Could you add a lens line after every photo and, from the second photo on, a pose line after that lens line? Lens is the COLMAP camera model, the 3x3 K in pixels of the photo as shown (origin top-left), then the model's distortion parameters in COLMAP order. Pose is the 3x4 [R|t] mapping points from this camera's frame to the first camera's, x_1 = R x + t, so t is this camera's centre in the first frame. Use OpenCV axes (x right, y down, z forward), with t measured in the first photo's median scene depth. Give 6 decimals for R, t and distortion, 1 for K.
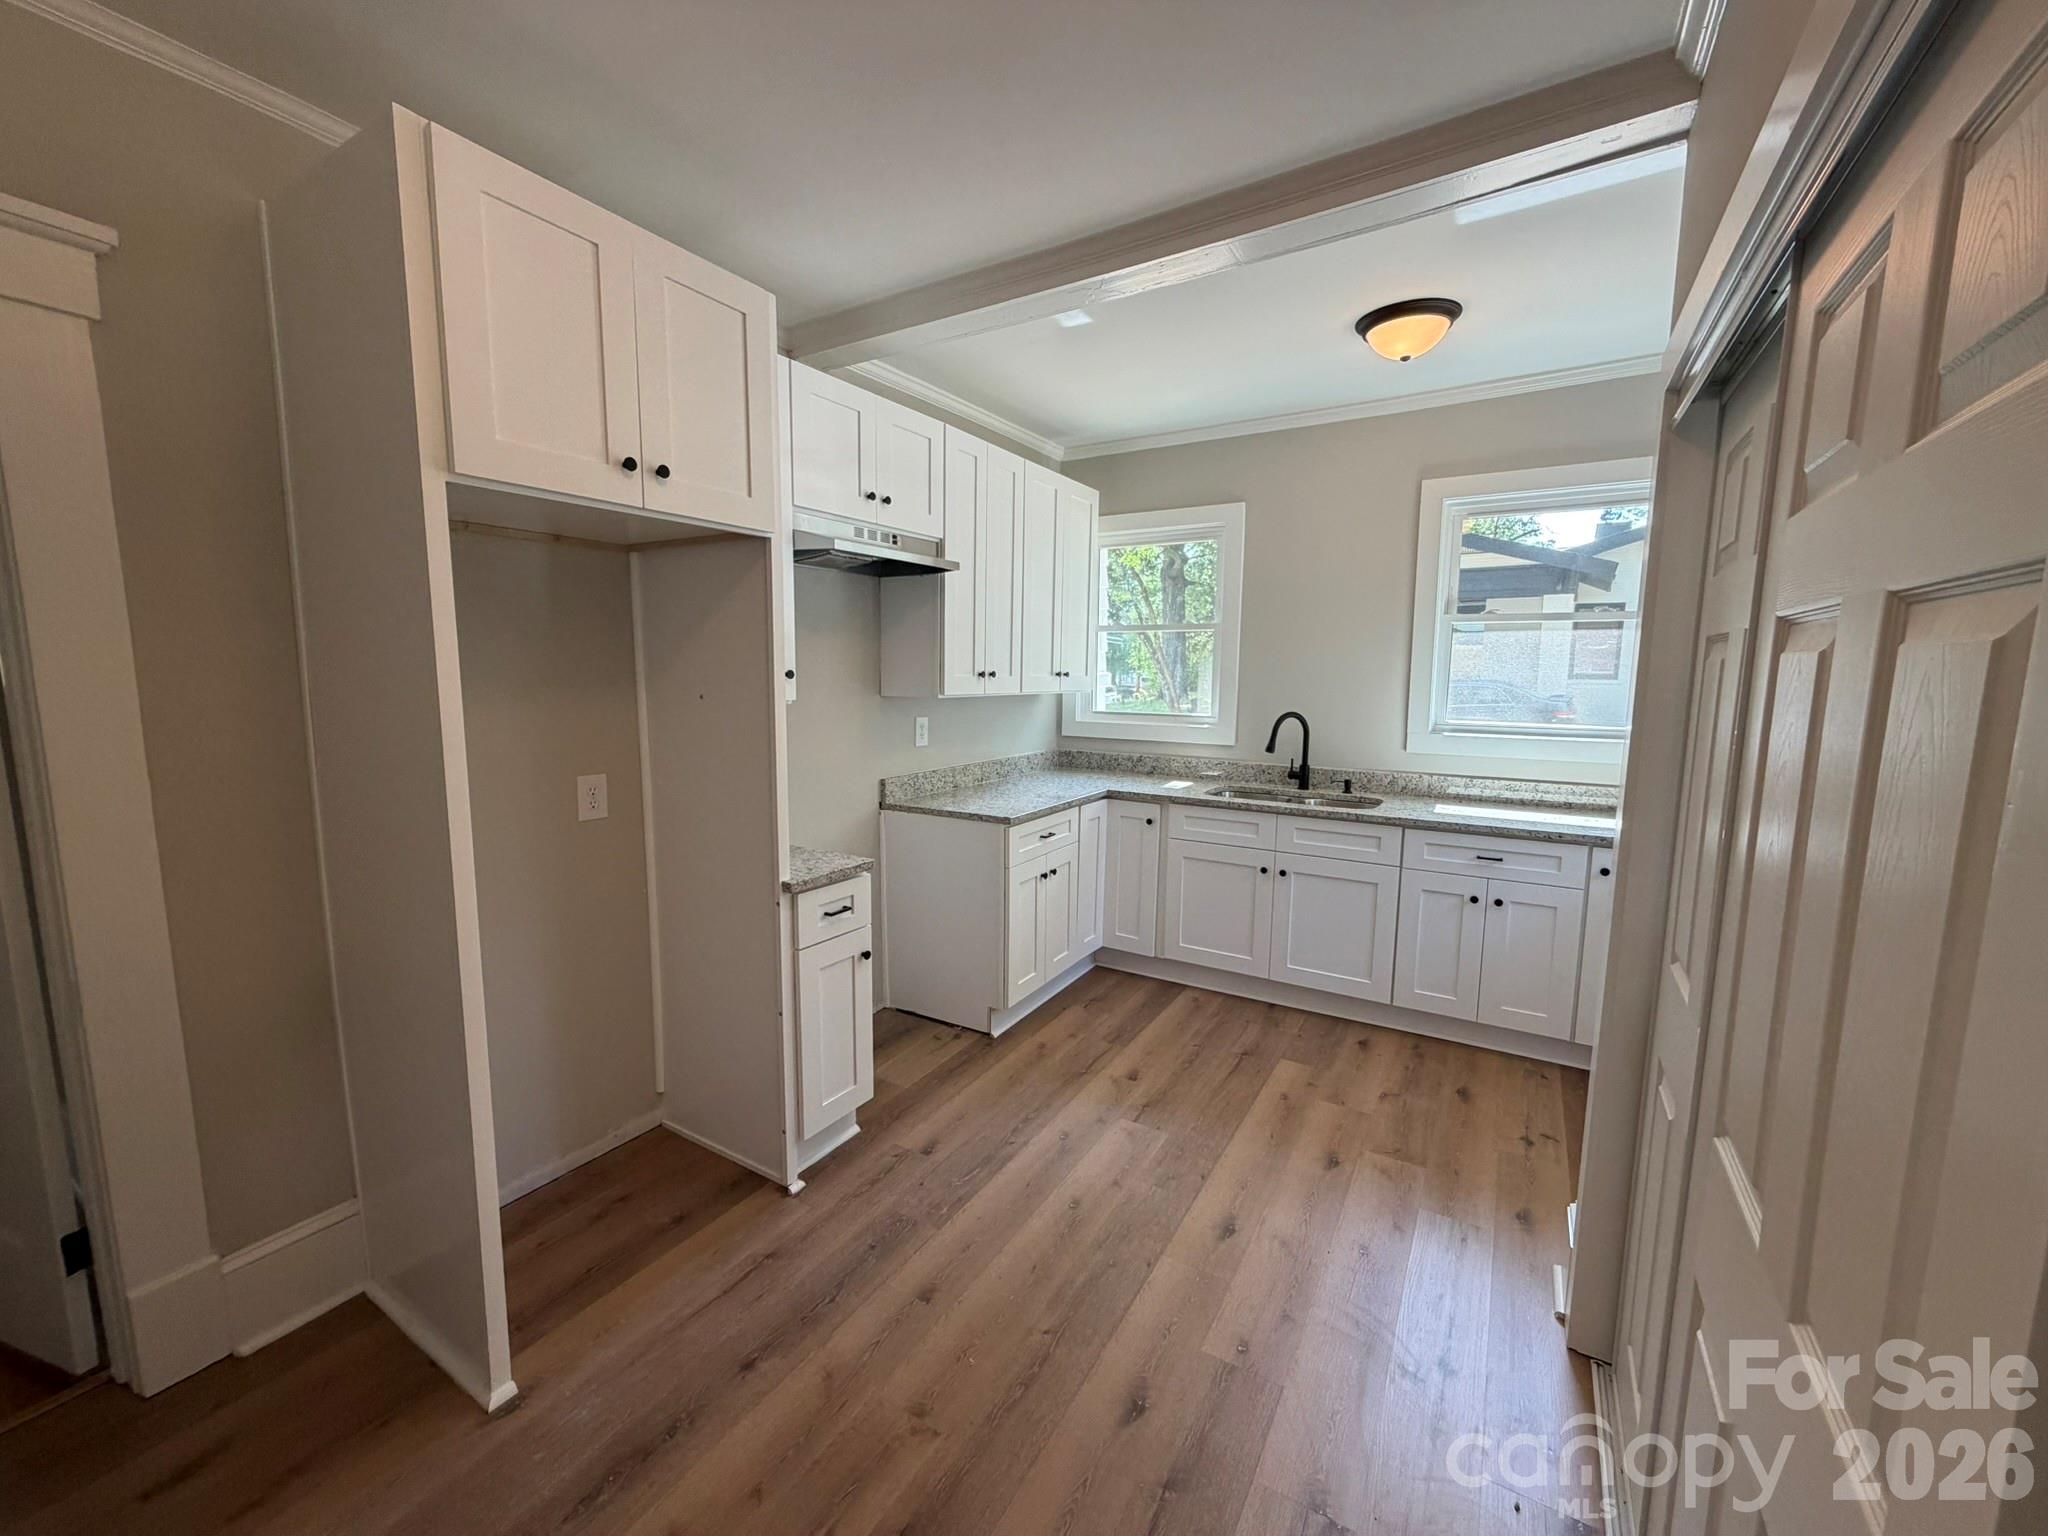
lens RADIAL K [[819.7, 0, 1007.6], [0, 819.7, 767.3], [0, 0, 1]] dist [0.001042, 0.000310]
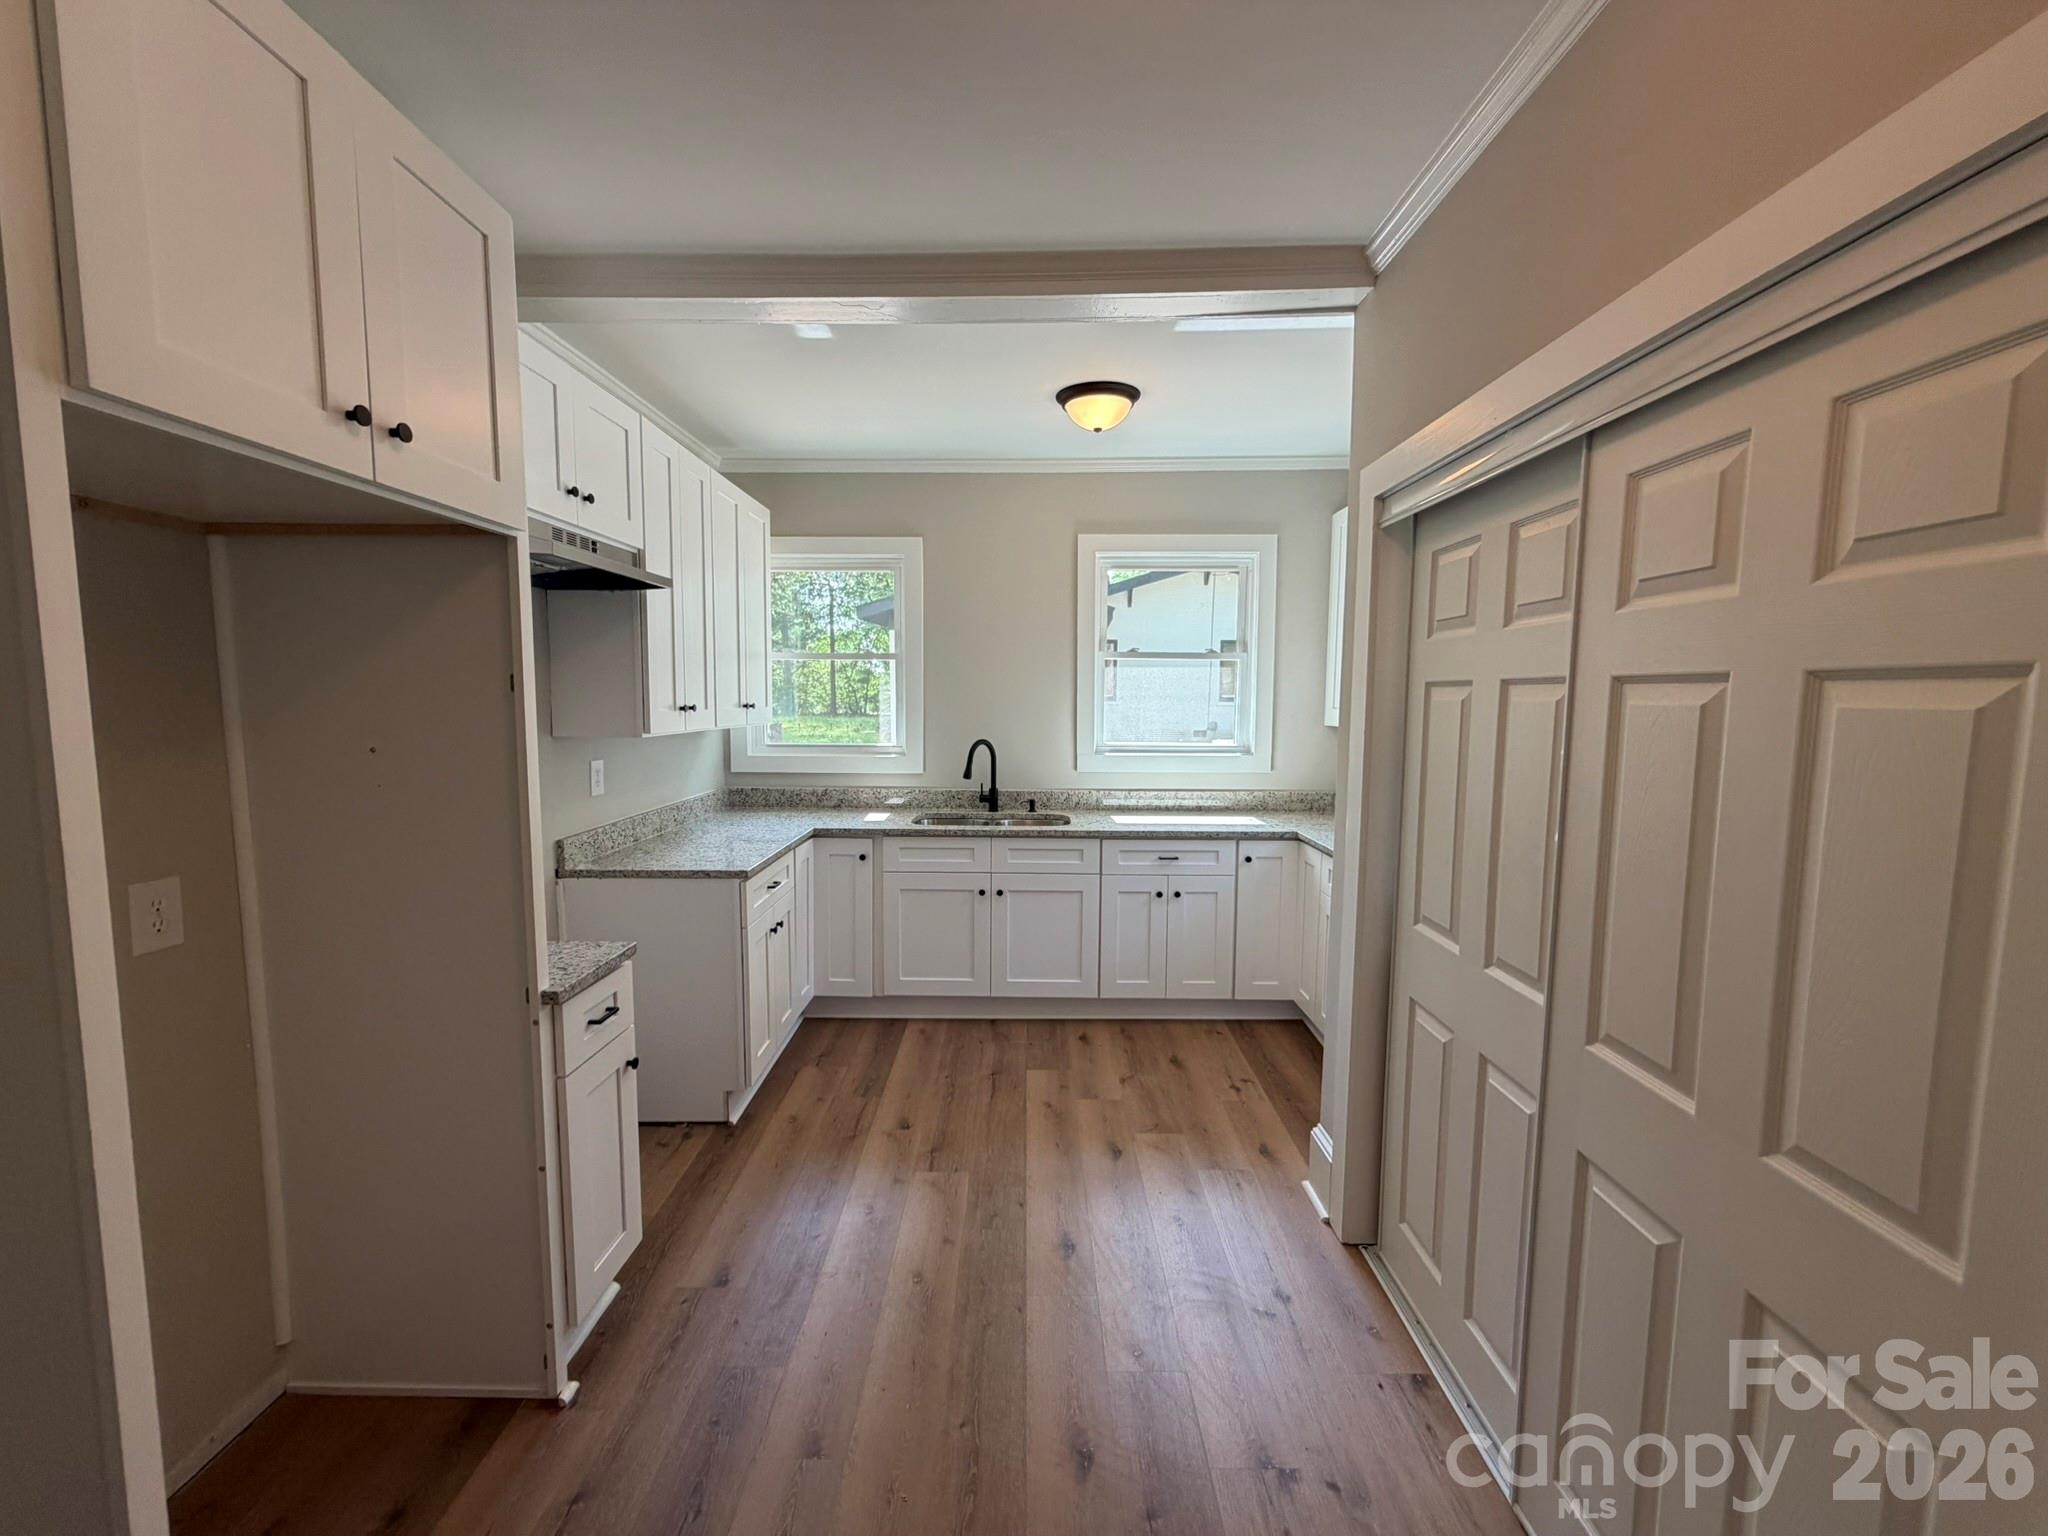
lens RADIAL K [[824.2, 0, 1011.7], [0, 824.2, 766.2], [0, 0, 1]] dist [-0.000455, 0.000045]
pose [[0.853517, -0.049595, 0.518699, -0.201152], [0.065003, 0.997818, -0.011557, -0.021037], [-0.516994, 0.043581, 0.854879, 0.084404]]
